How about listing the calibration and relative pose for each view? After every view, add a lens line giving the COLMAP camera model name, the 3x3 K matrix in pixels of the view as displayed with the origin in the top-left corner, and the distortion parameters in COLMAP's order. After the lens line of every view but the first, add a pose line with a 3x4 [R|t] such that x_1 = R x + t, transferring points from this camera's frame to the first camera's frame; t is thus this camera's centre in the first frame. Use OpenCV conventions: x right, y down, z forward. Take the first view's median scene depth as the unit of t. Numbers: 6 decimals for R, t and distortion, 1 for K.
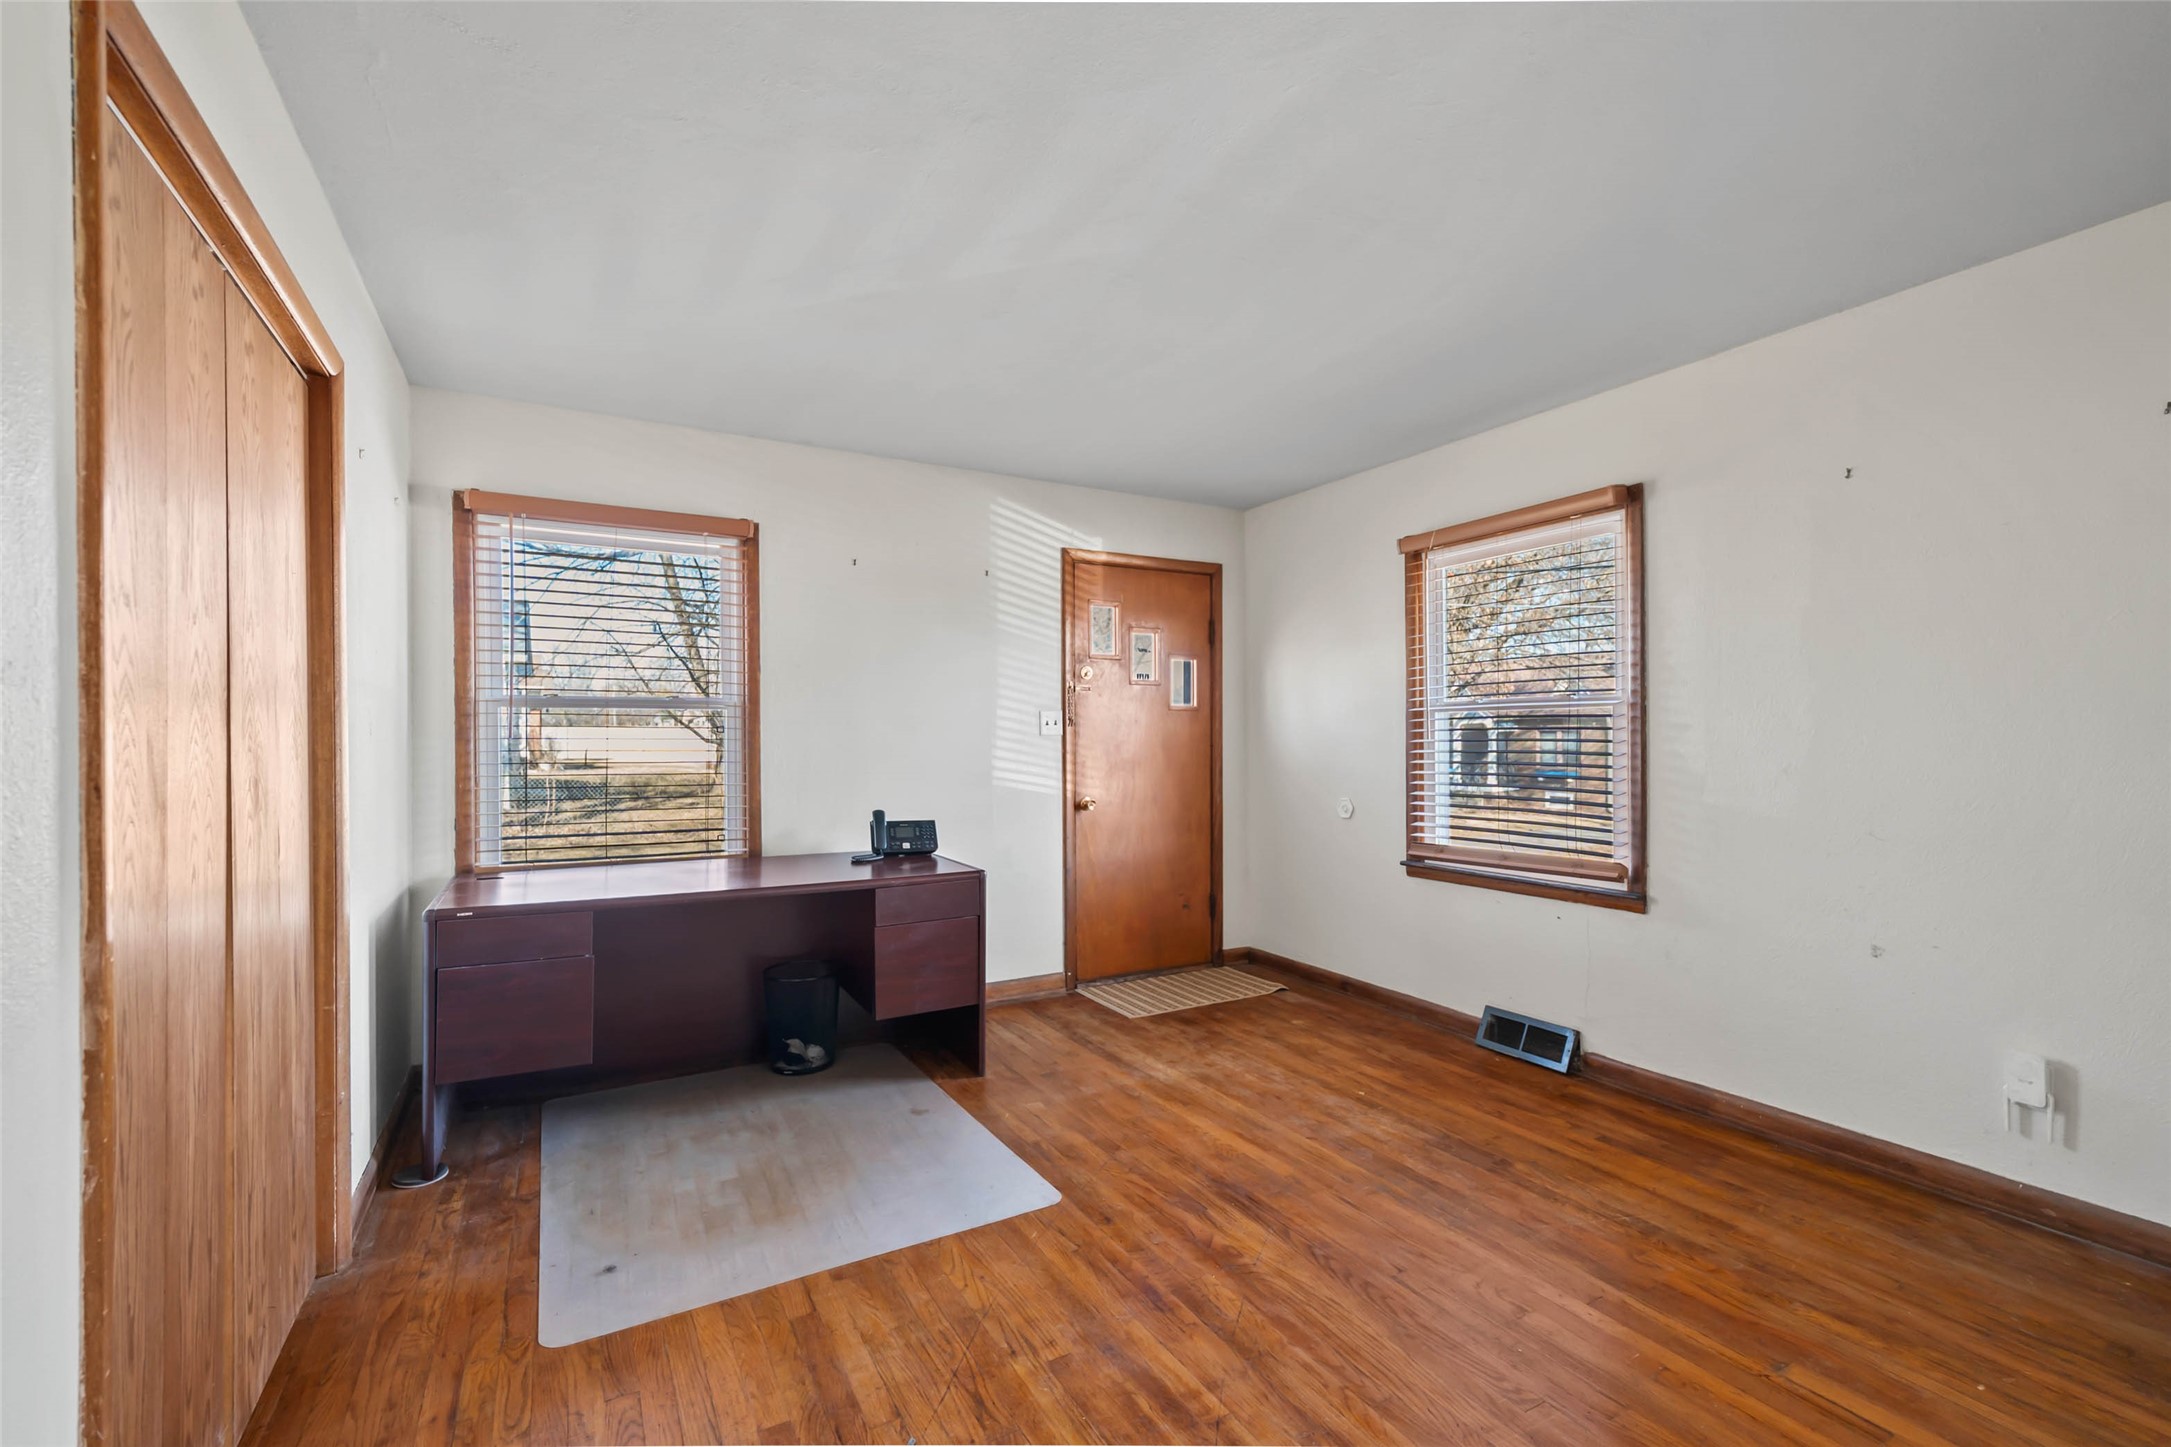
lens RADIAL K [[956.8, 0, 1085.6], [0, 956.8, 732.4], [0, 0, 1]] dist [-0.009804, 0.002624]
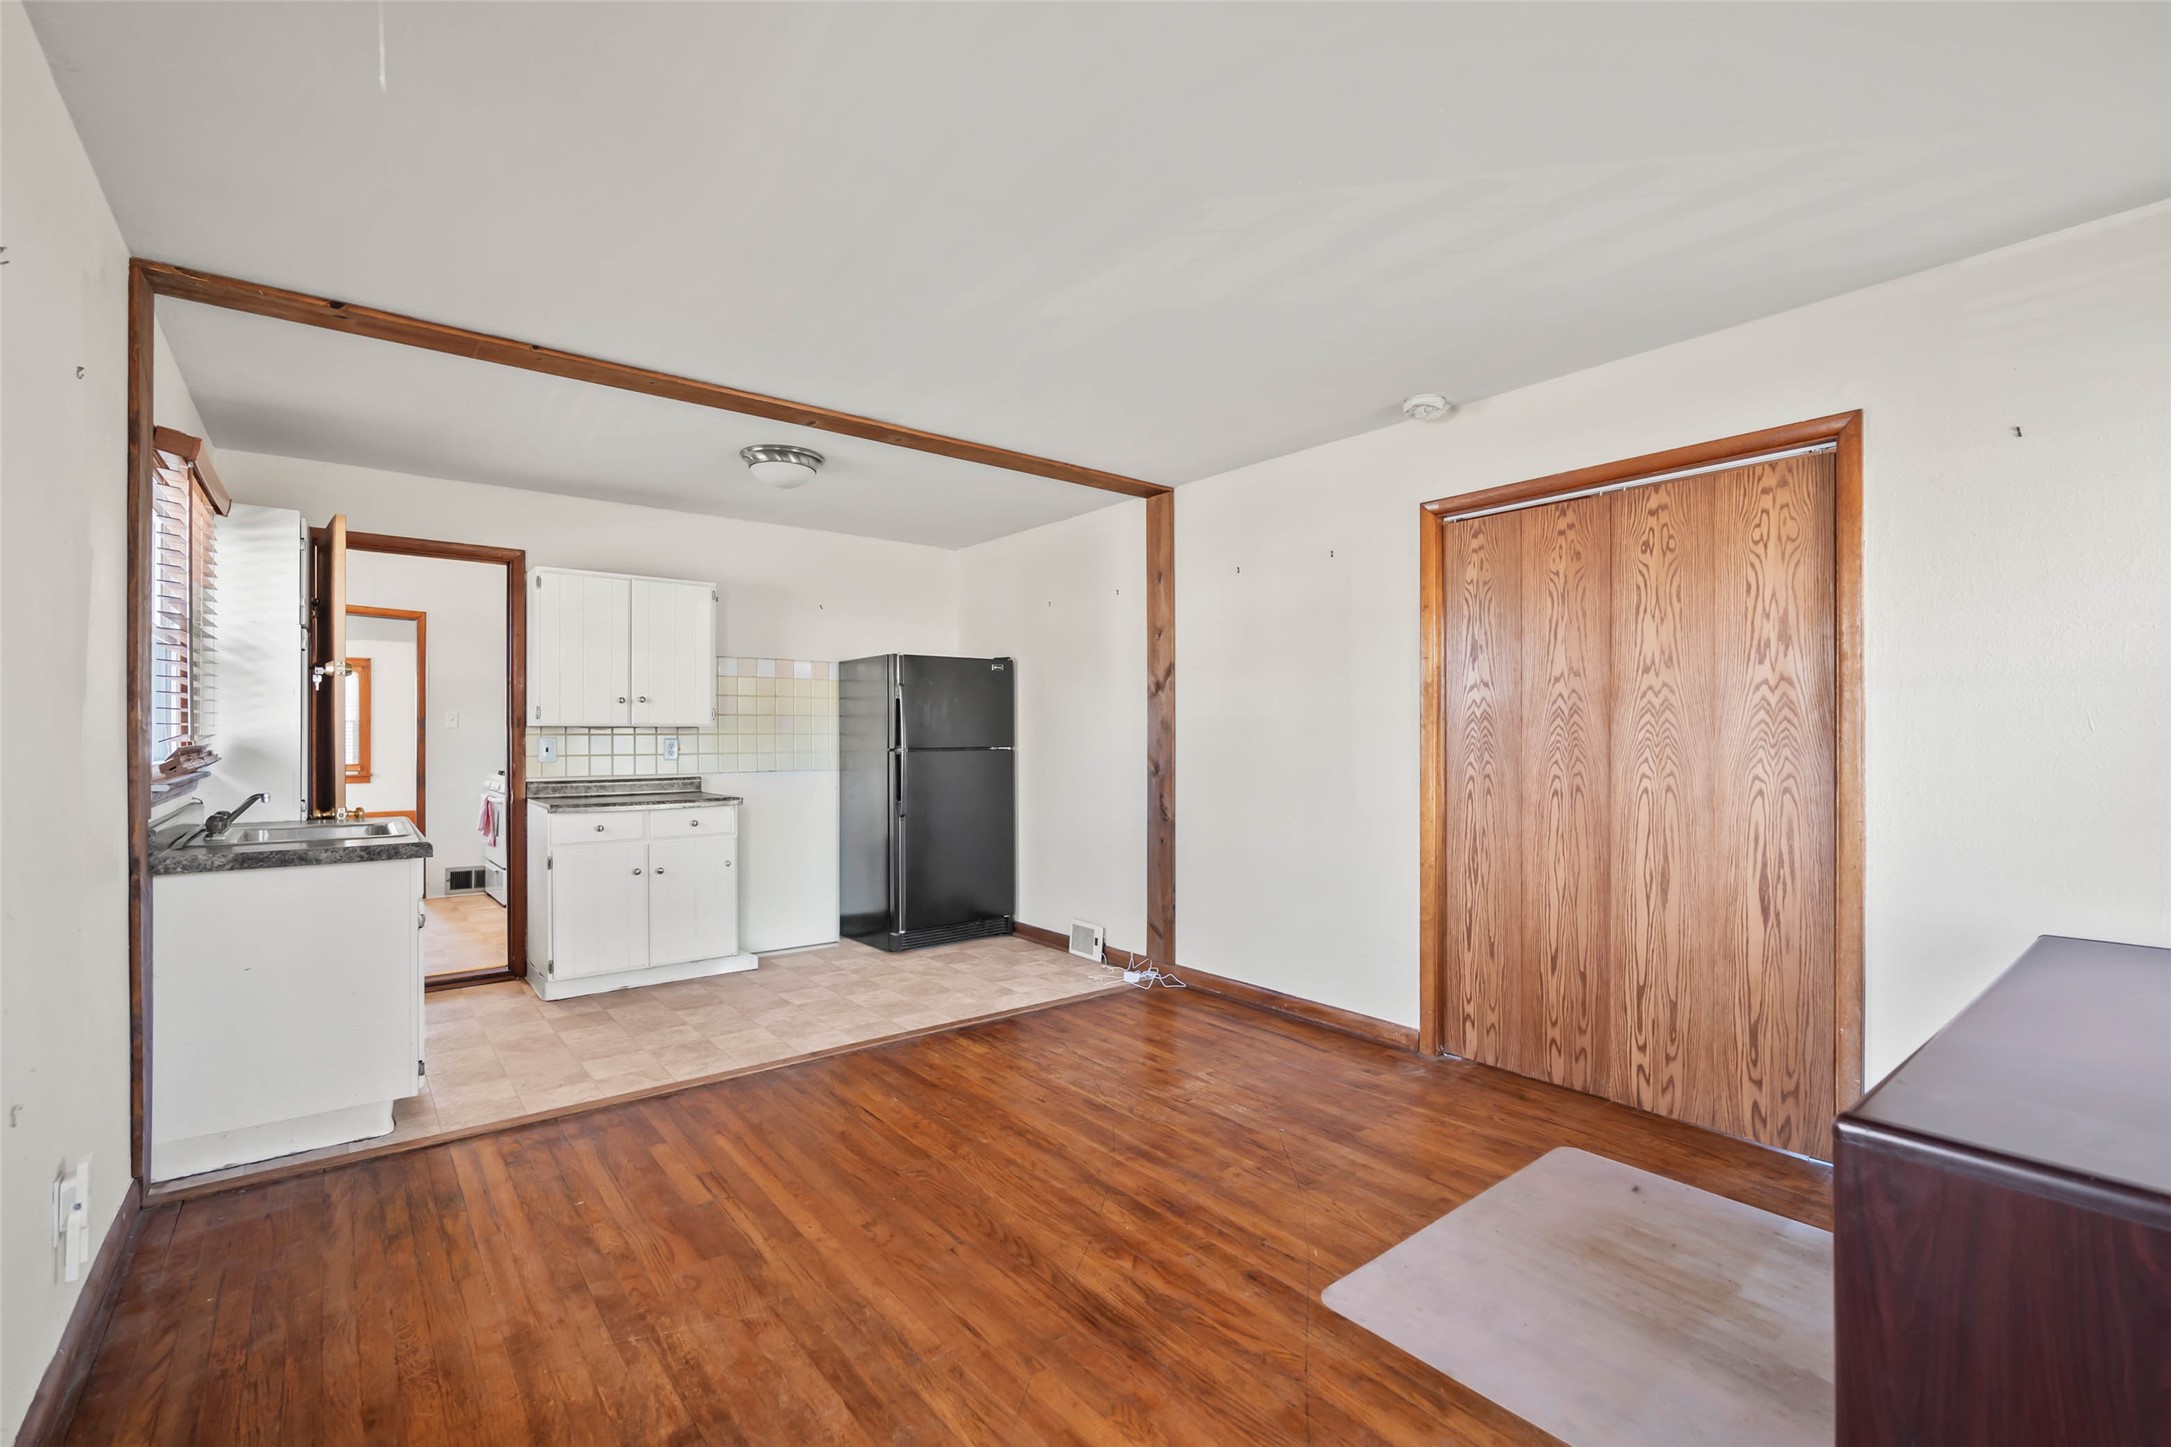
lens RADIAL K [[956.8, 0, 1090.0], [0, 956.8, 728.2], [0, 0, 1]] dist [-0.009804, 0.002624]
pose [[-0.986682, 0.005260, -0.162576, 0.330493], [0.007100, 0.999917, -0.010737, 0.007630], [0.162506, -0.011748, -0.986638, 1.956513]]
